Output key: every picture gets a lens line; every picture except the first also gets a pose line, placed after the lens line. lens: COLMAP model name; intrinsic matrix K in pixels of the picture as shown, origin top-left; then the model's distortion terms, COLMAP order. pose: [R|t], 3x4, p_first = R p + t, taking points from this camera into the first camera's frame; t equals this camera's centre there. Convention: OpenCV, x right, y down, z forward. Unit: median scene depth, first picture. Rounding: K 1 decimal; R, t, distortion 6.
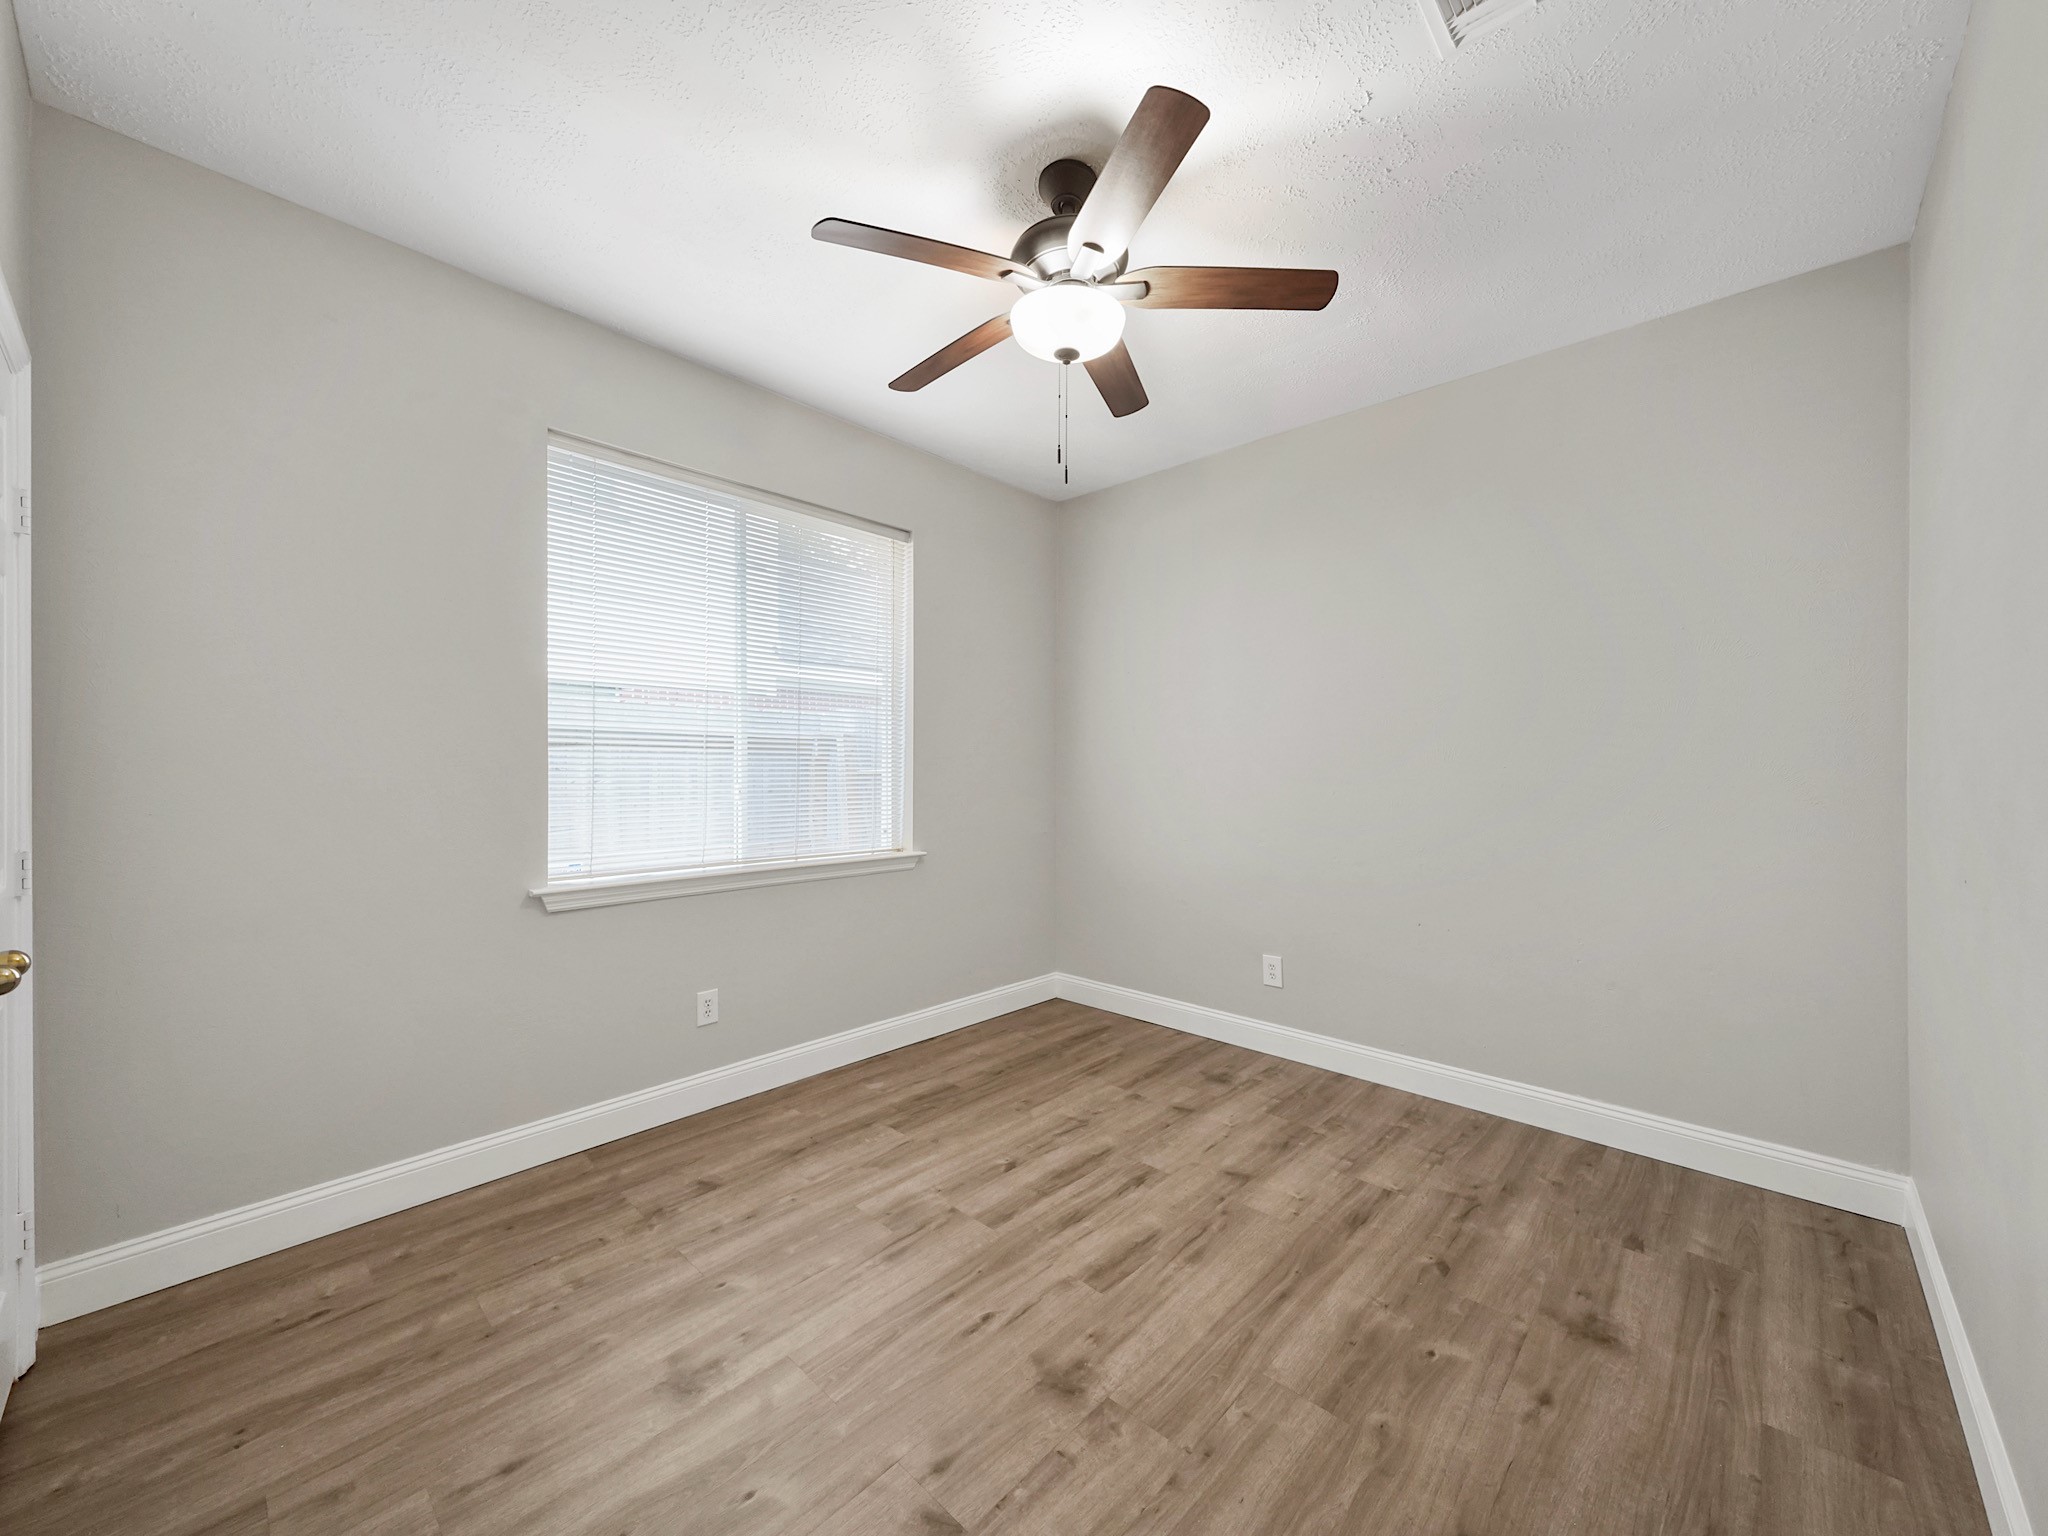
lens RADIAL K [[794.0, 0, 1017.7], [0, 794.0, 766.6], [0, 0, 1]] dist [0.000017, 0.000063]
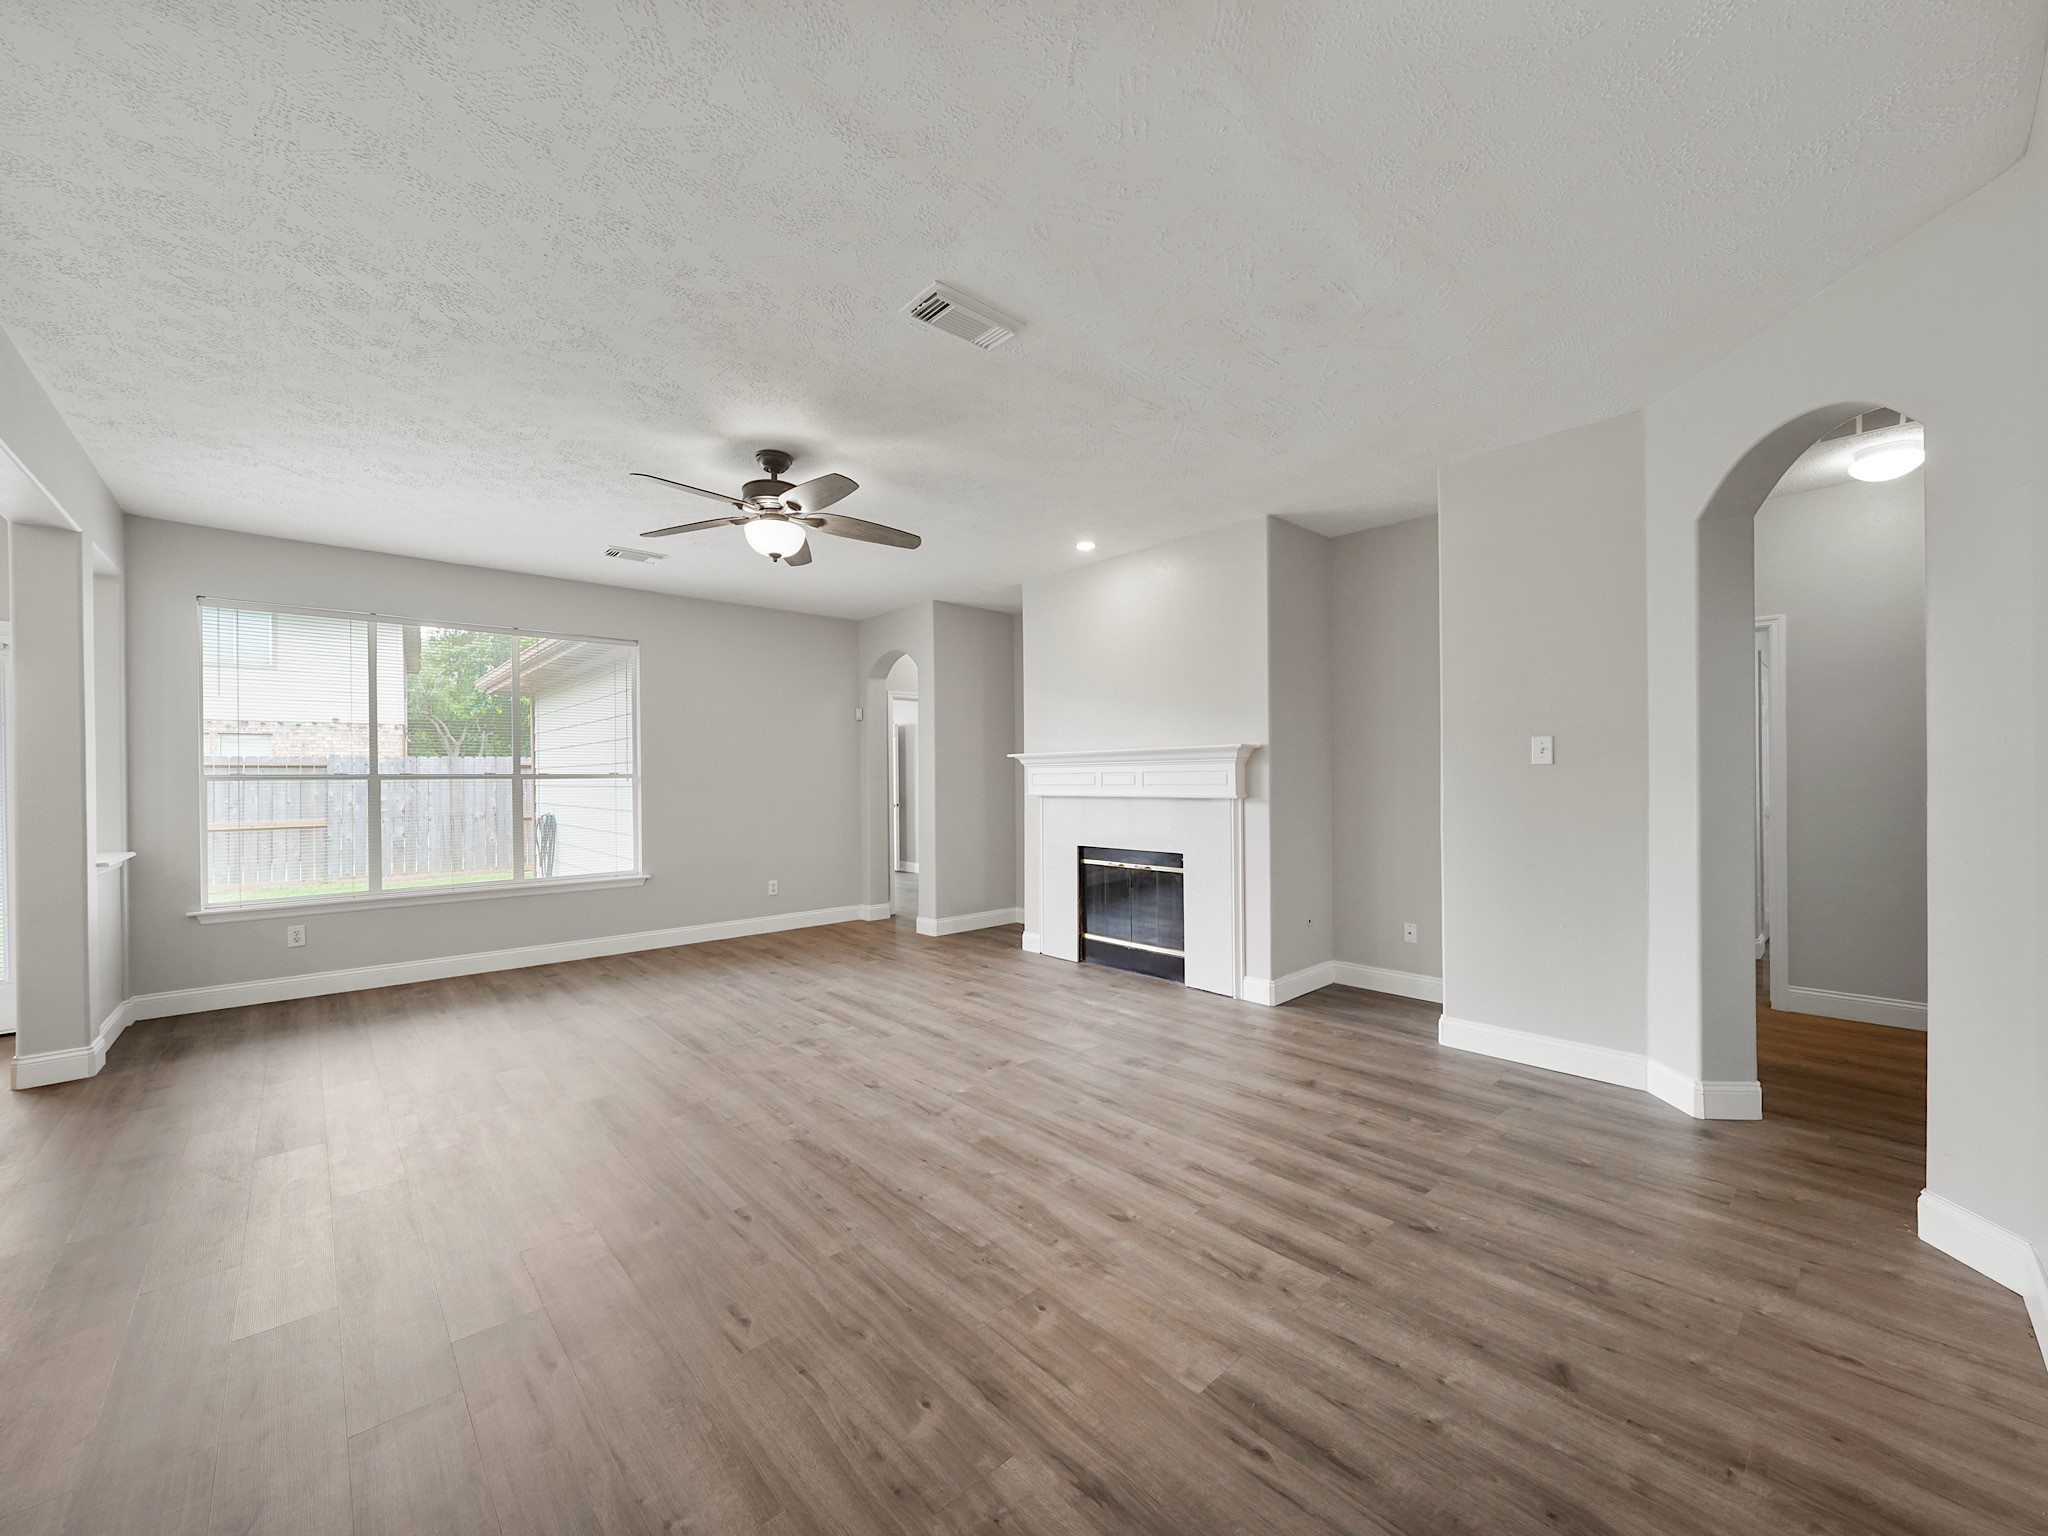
lens RADIAL K [[794.0, 0, 1019.5], [0, 794.0, 774.2], [0, 0, 1]] dist [0.000017, 0.000063]
pose [[-0.070044, -0.002032, -0.997542, 1.510921], [0.006472, 0.999976, -0.002491, -0.034529], [0.997523, -0.006631, -0.070029, 1.204981]]
